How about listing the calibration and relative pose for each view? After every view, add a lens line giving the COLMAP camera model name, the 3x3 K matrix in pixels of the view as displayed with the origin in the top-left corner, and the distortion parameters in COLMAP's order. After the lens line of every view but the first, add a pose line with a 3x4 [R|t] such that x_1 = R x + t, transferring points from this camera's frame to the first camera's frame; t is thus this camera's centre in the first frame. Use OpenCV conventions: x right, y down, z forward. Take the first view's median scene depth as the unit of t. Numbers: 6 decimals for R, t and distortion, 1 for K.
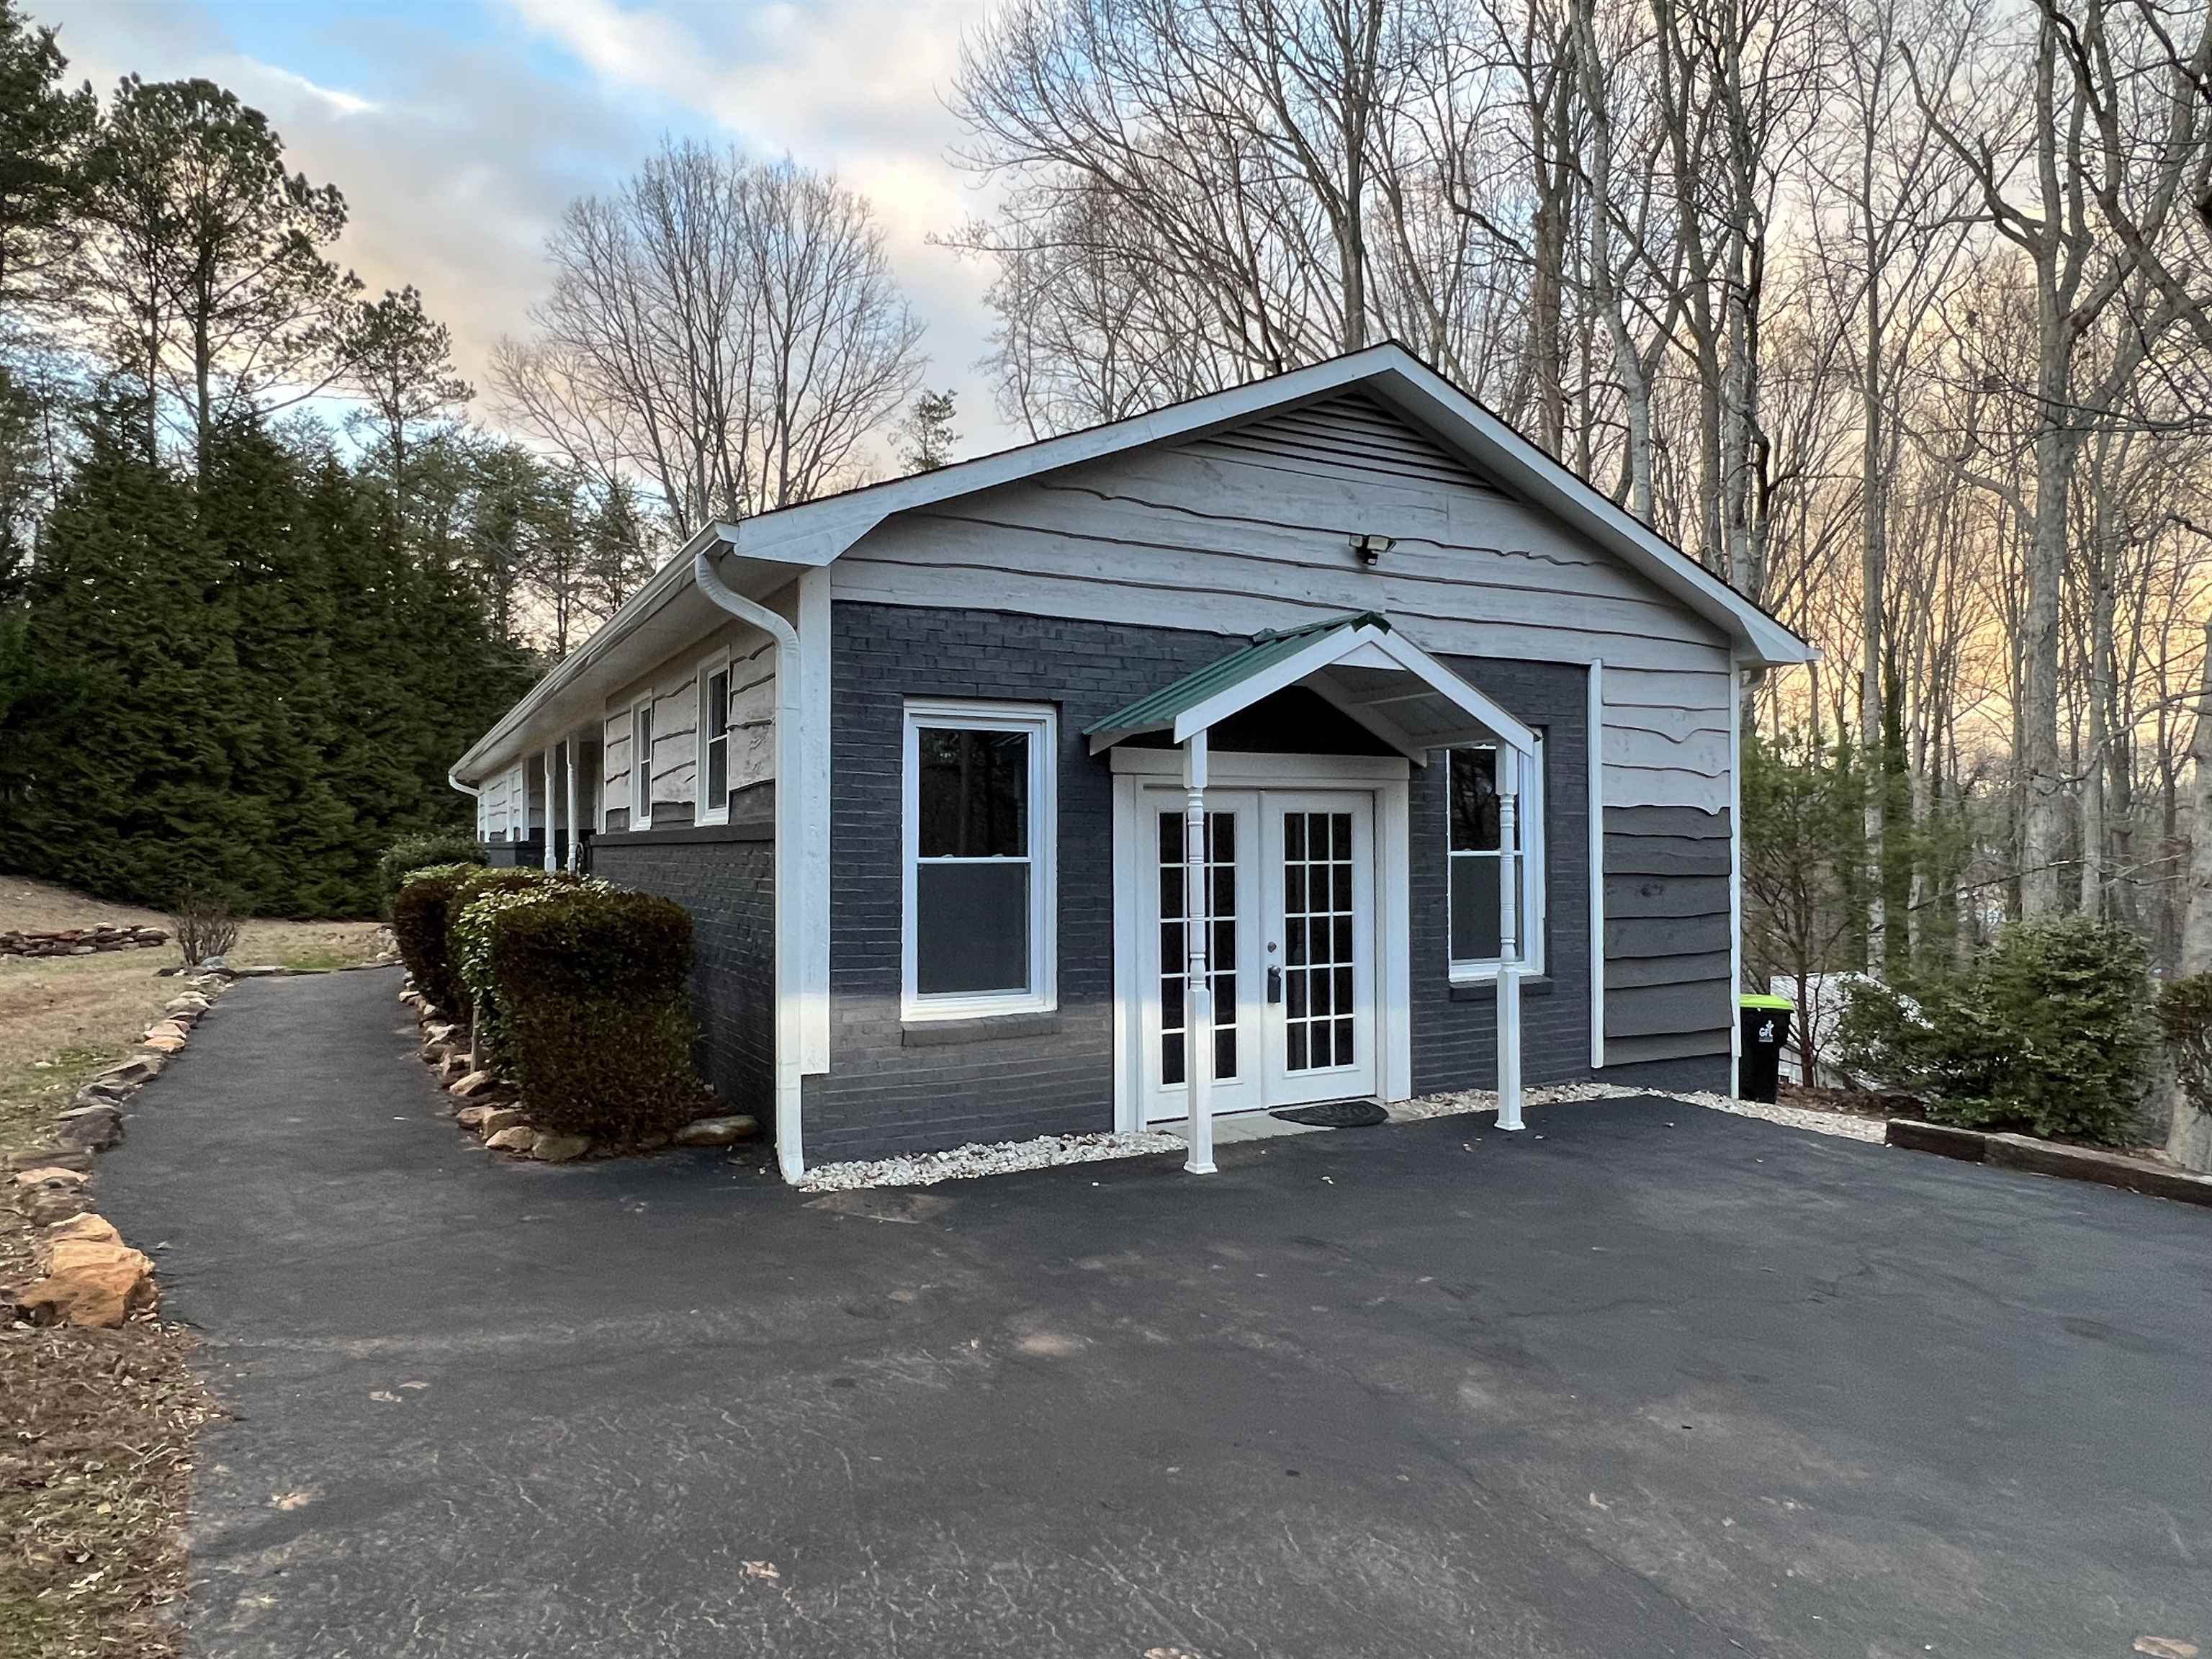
lens RADIAL K [[1342.9, 0, 1103.9], [0, 1342.9, 841.8], [0, 0, 1]] dist [0.003326, -0.004479]
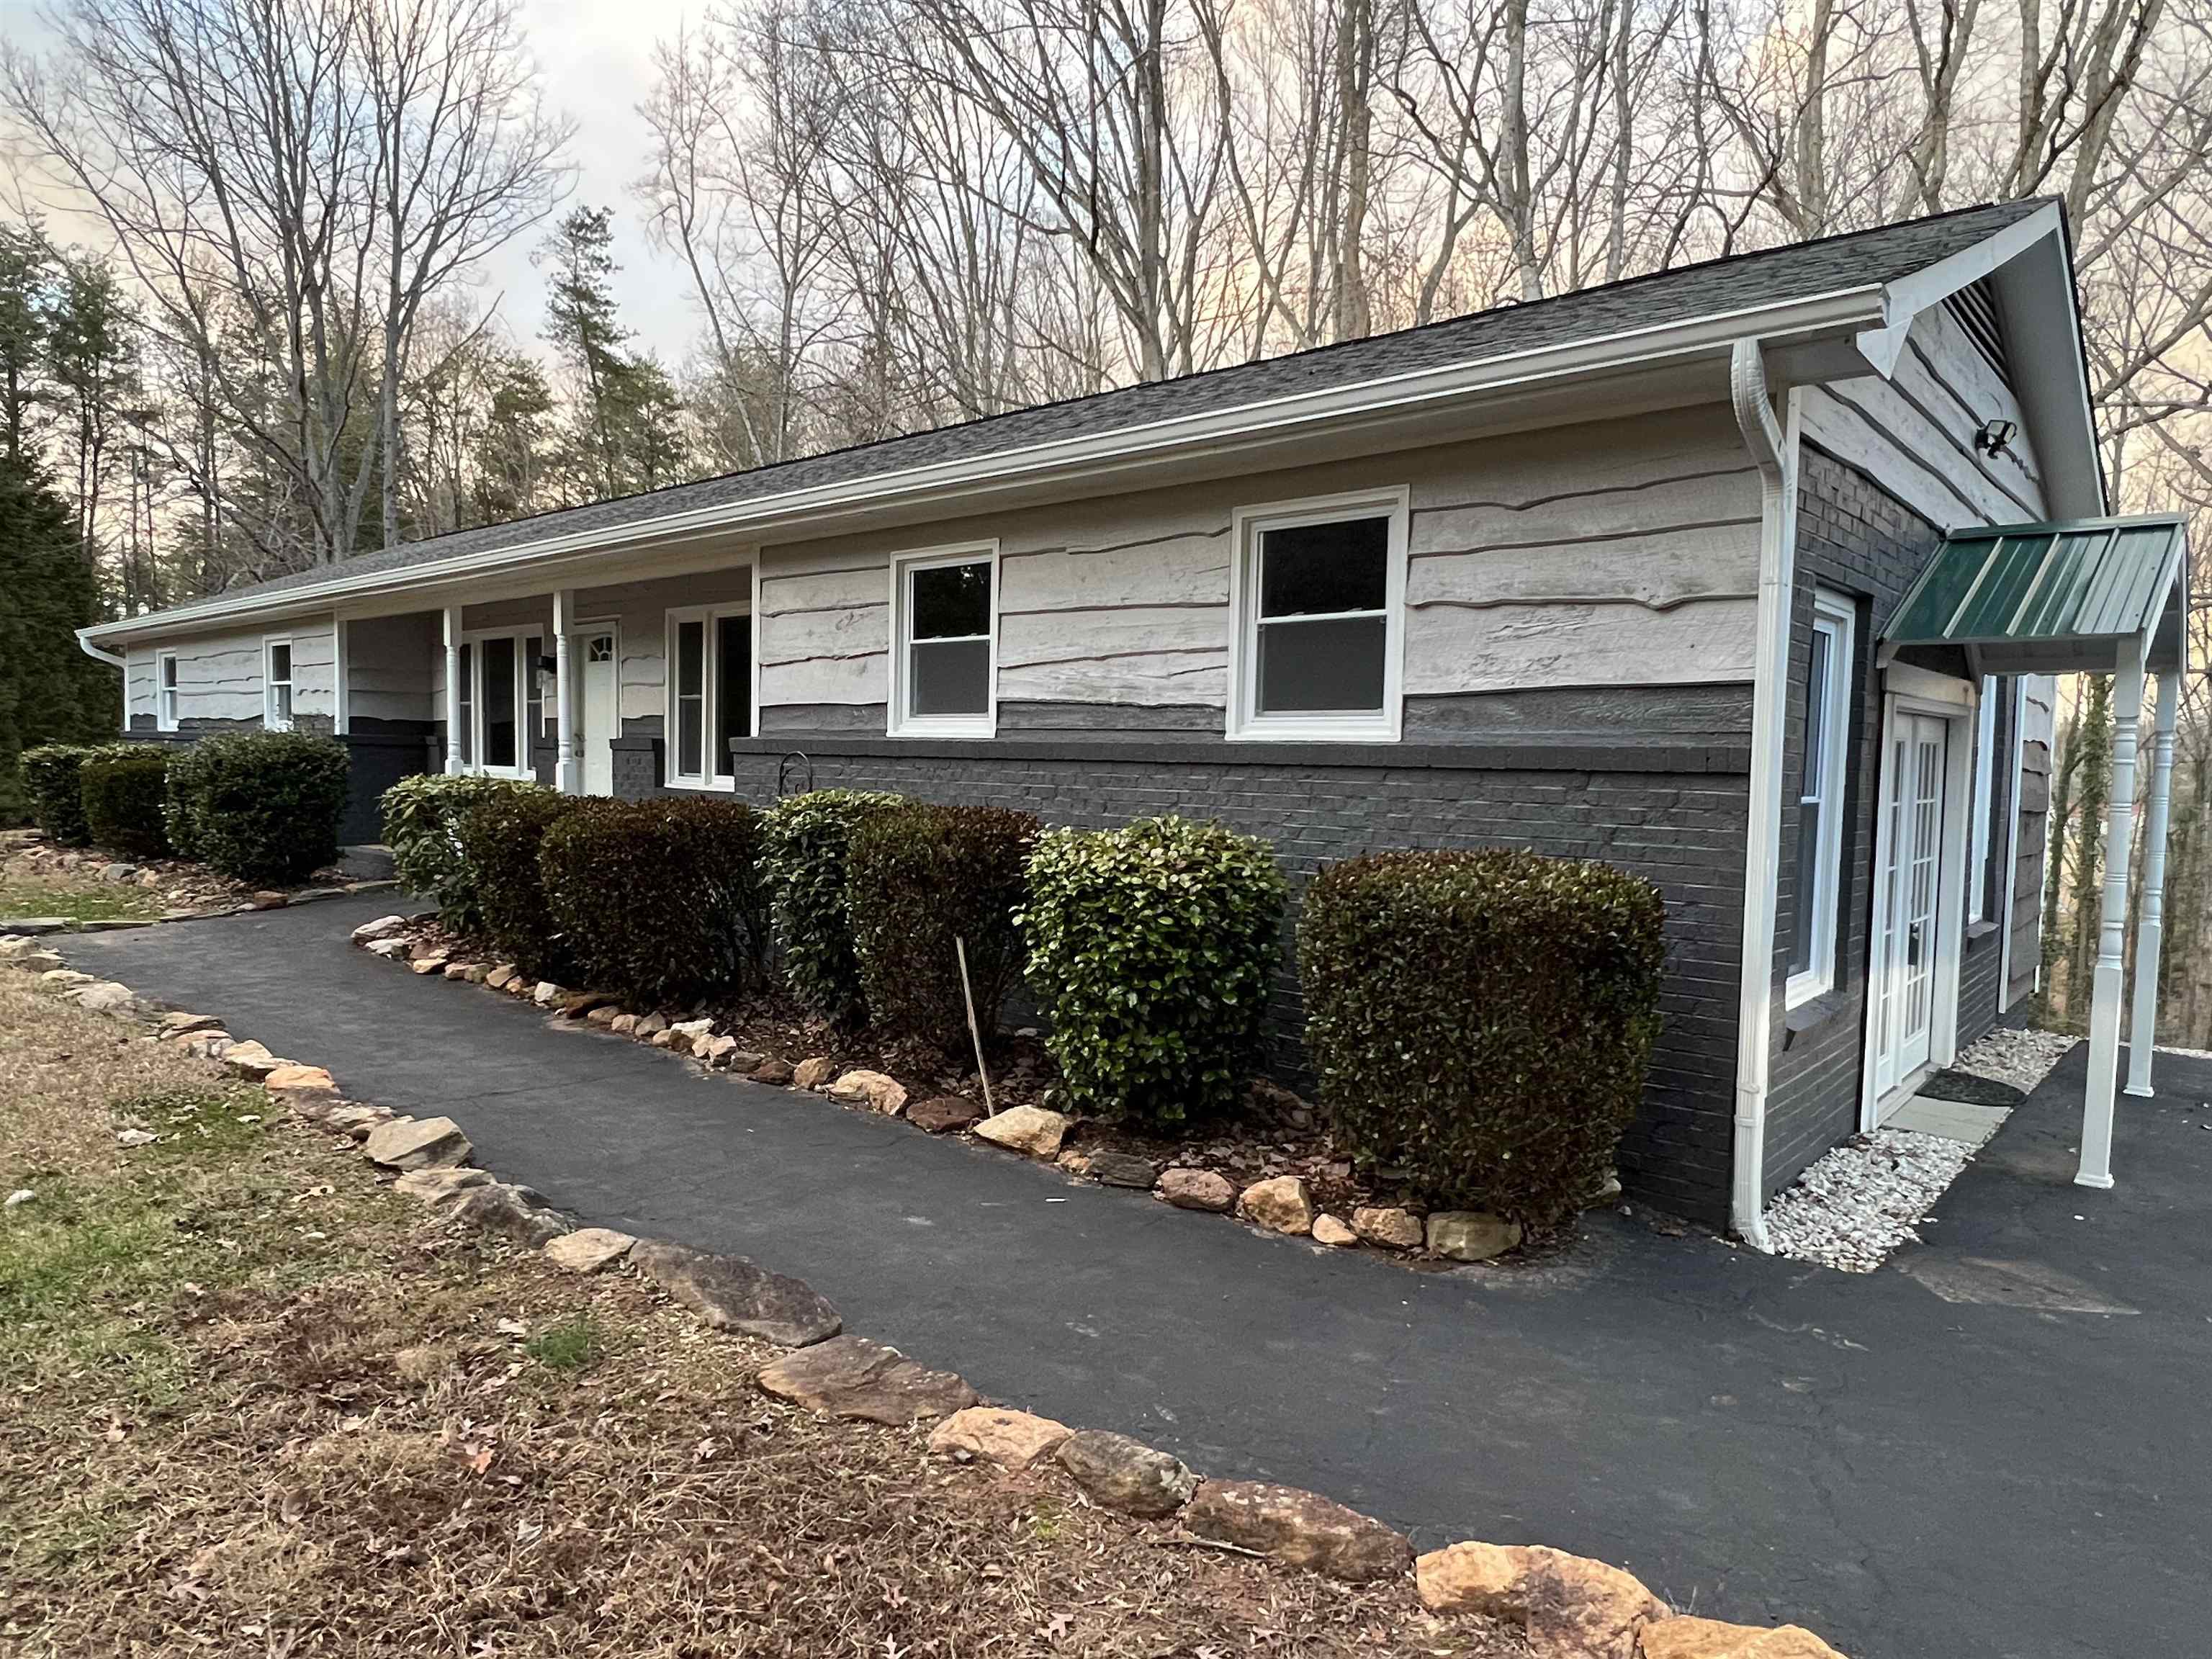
lens RADIAL K [[1342.9, 0, 1103.9], [0, 1342.9, 841.8], [0, 0, 1]] dist [0.003326, -0.004479]
pose [[0.940520, -0.000677, 0.339737, -0.689486], [-0.023985, 0.997371, 0.068387, -0.005442], [-0.338890, -0.072468, 0.938031, 0.391726]]
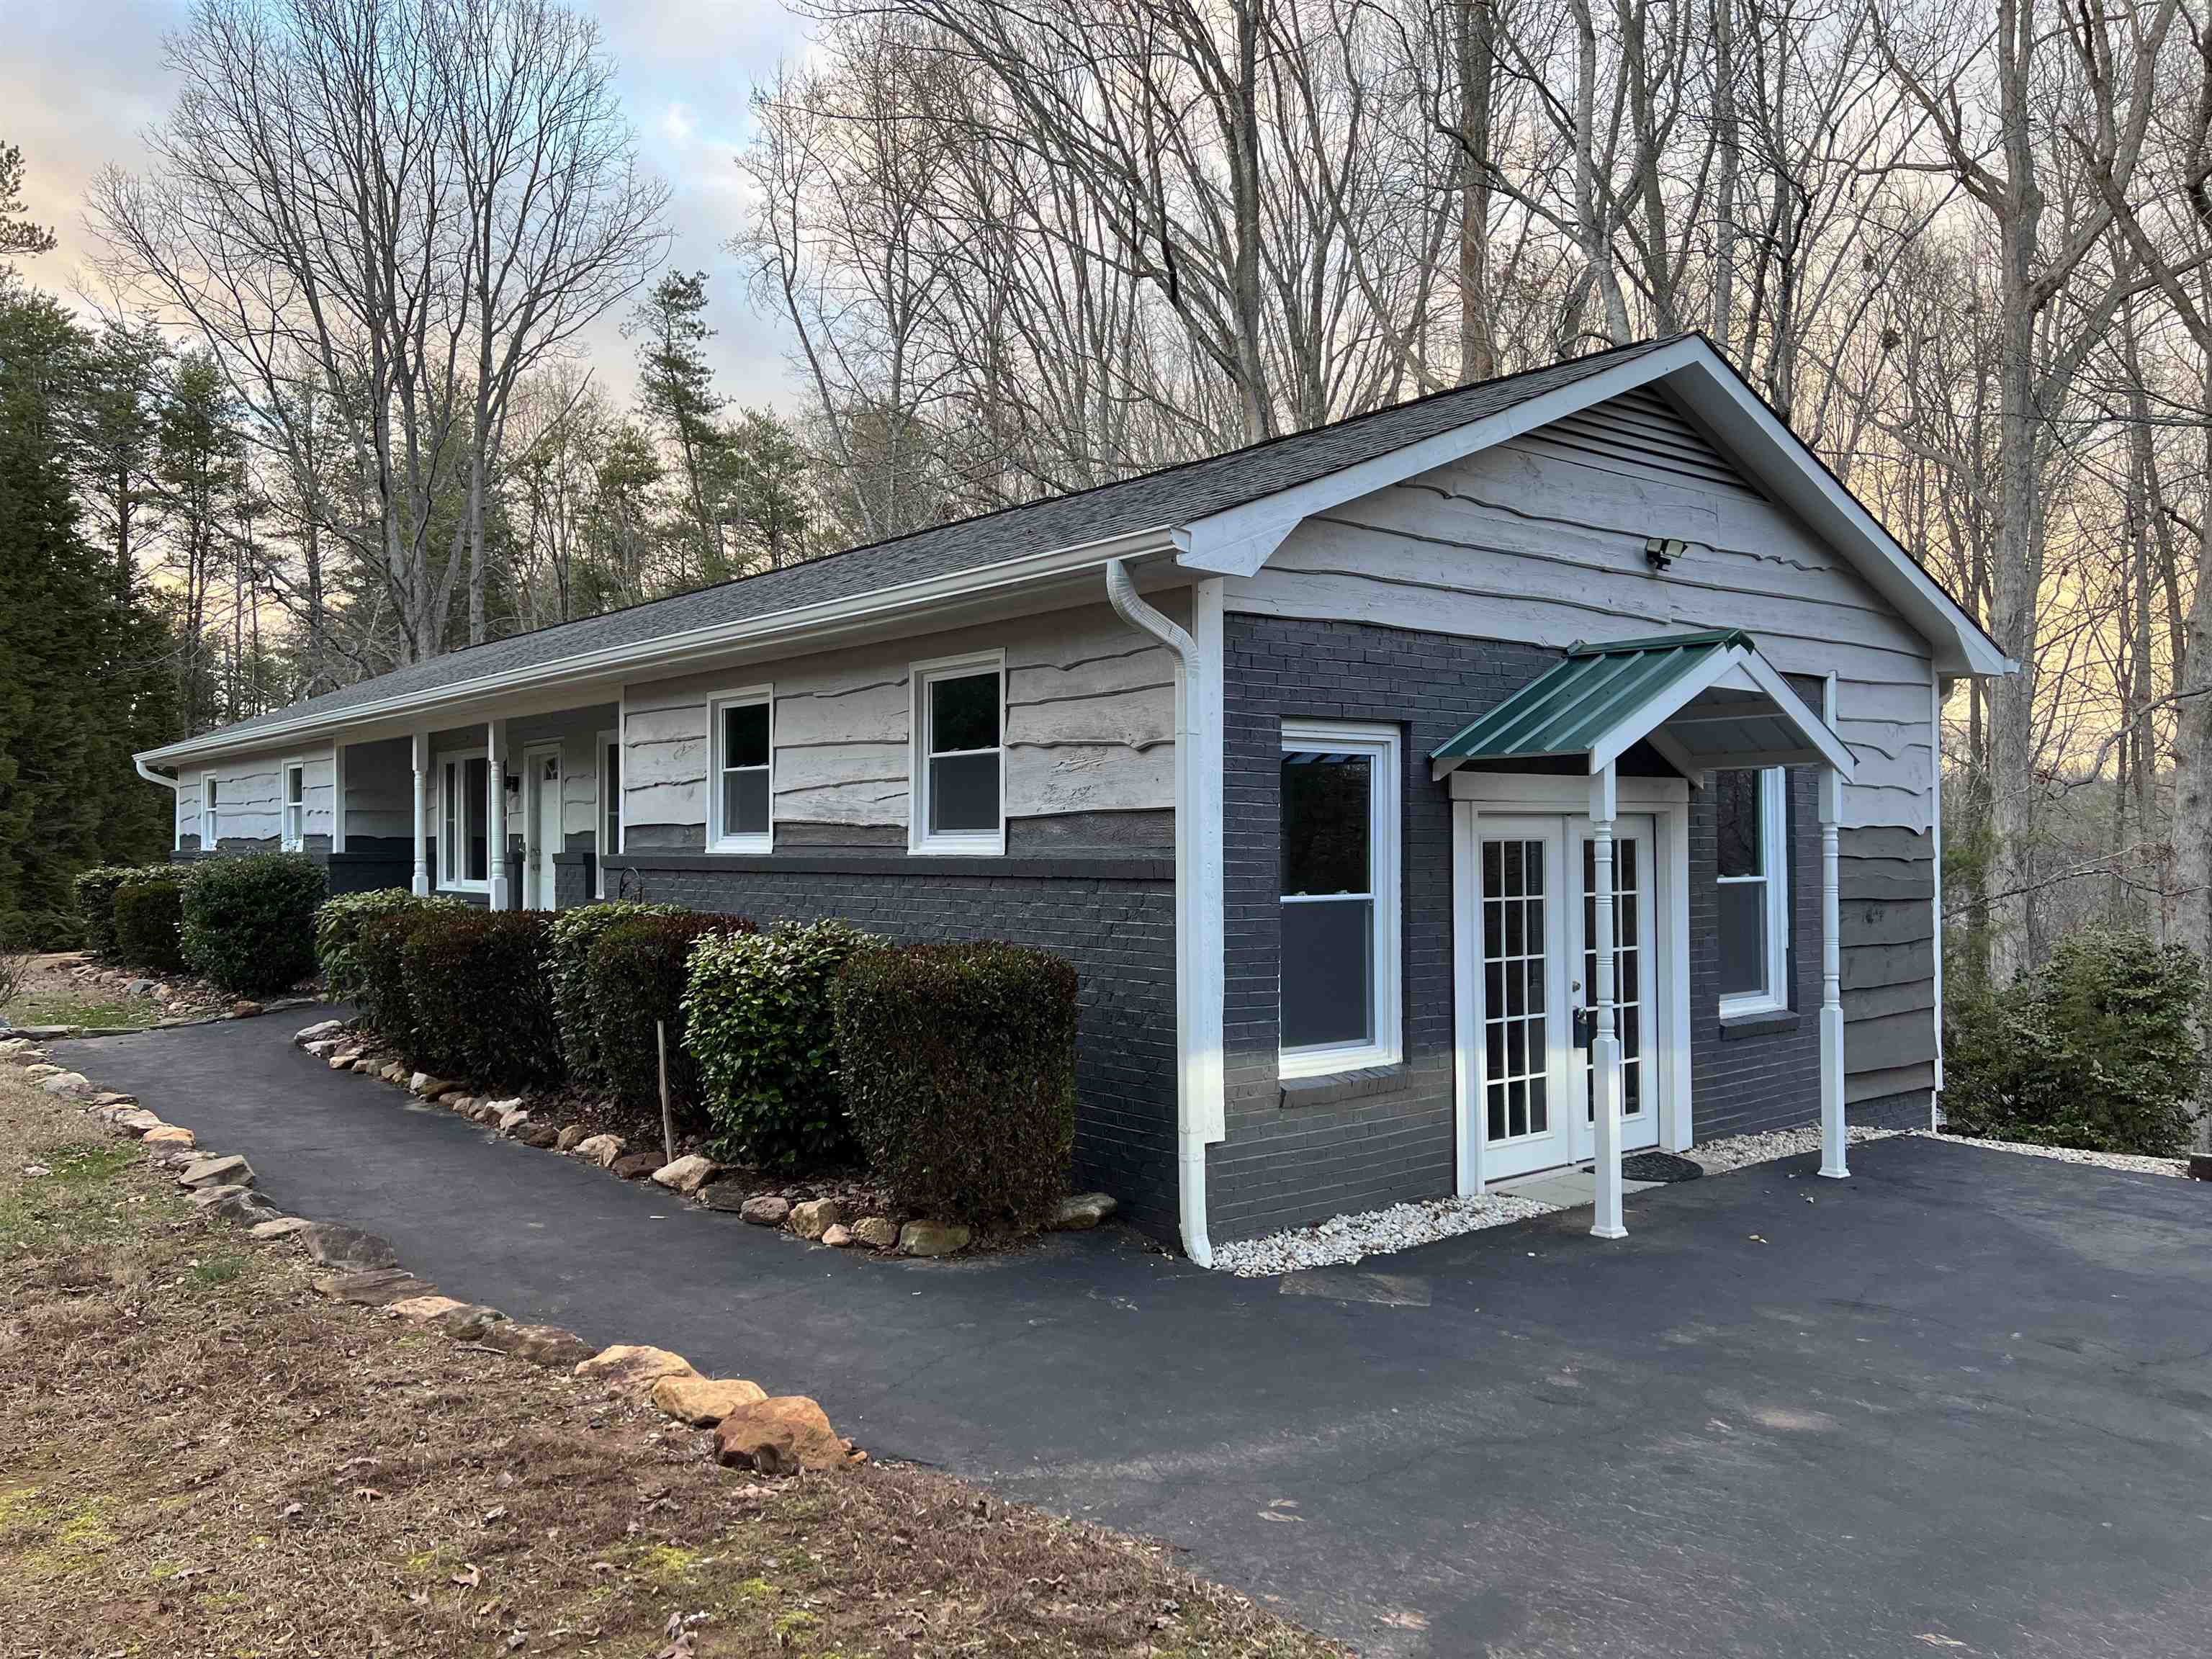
lens RADIAL K [[1644.9, 0, 1098.1], [0, 1644.9, 816.6], [0, 0, 1]] dist [0.059923, -0.064407]
pose [[0.982032, 0.001019, 0.188713, -0.436554], [0.000768, 0.999956, -0.009396, -0.029029], [-0.188714, 0.009372, 0.981987, -0.051583]]
